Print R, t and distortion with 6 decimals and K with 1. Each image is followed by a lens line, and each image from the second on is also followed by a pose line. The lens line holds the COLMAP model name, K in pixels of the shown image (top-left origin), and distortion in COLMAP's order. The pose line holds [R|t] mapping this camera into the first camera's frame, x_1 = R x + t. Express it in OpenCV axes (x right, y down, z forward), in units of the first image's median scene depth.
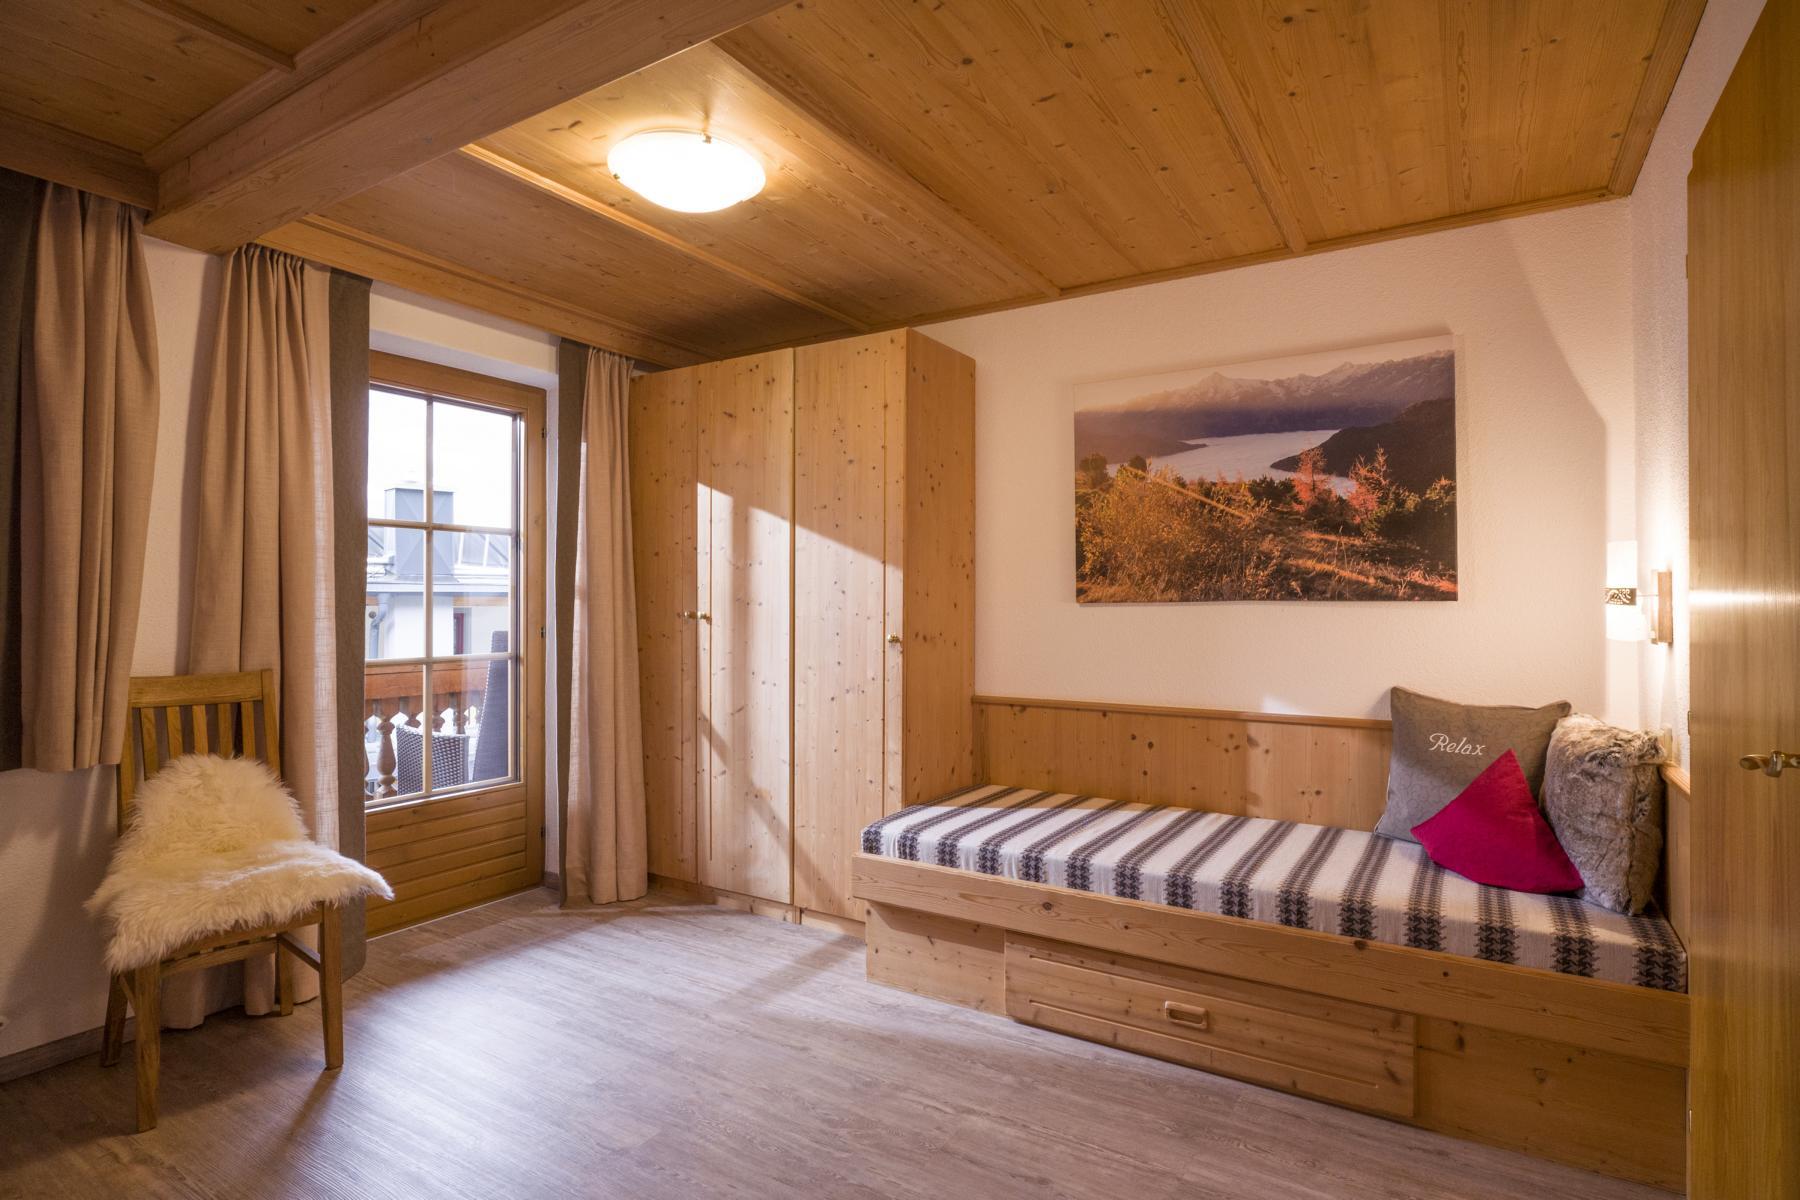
lens RADIAL K [[939.9, 0, 898.6], [0, 939.9, 601.8], [0, 0, 1]] dist [-0.003726, 0.003030]
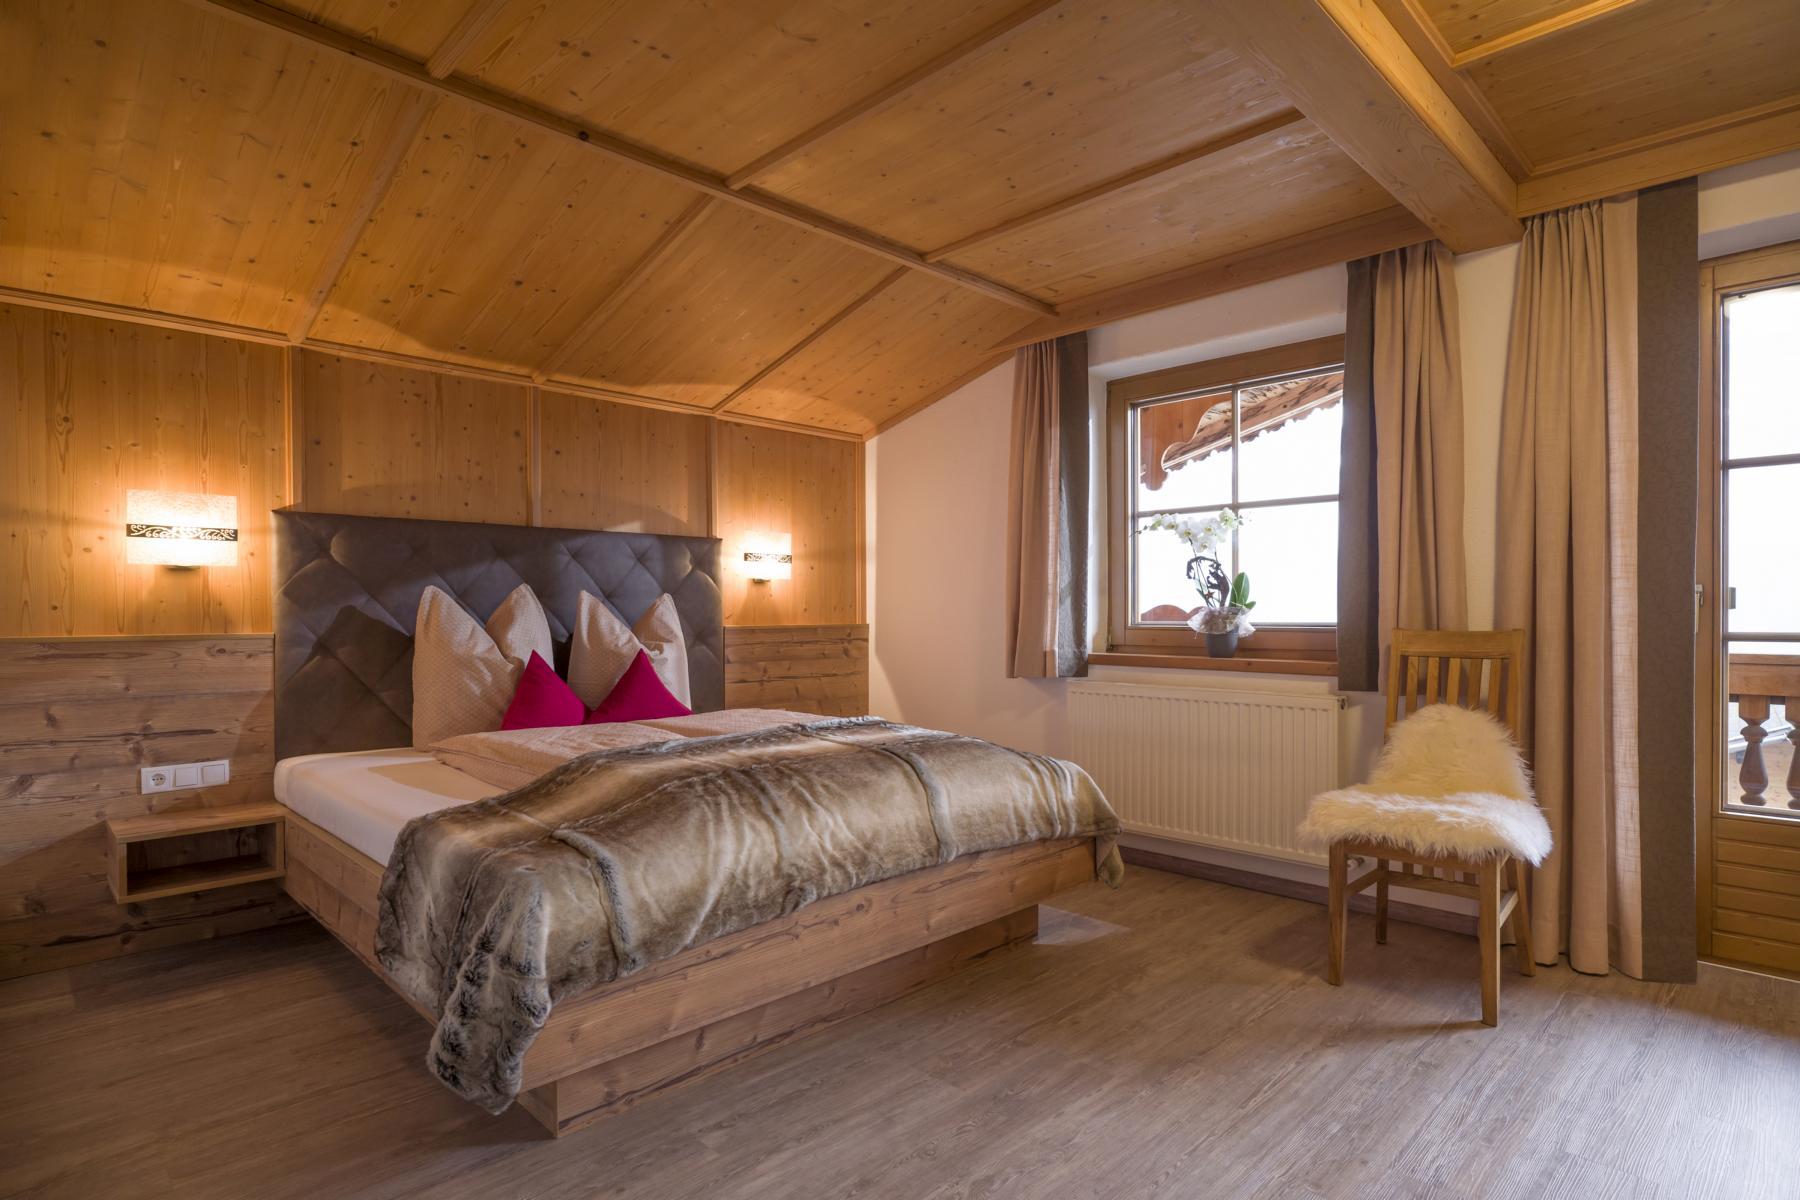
lens RADIAL K [[939.9, 0, 898.1], [0, 939.9, 606.9], [0, 0, 1]] dist [-0.003726, 0.003030]
pose [[-0.237275, 0.000361, -0.971443, 0.424394], [0.004157, 0.999991, -0.000644, 0.036792], [0.971434, -0.004191, -0.237274, 0.522894]]
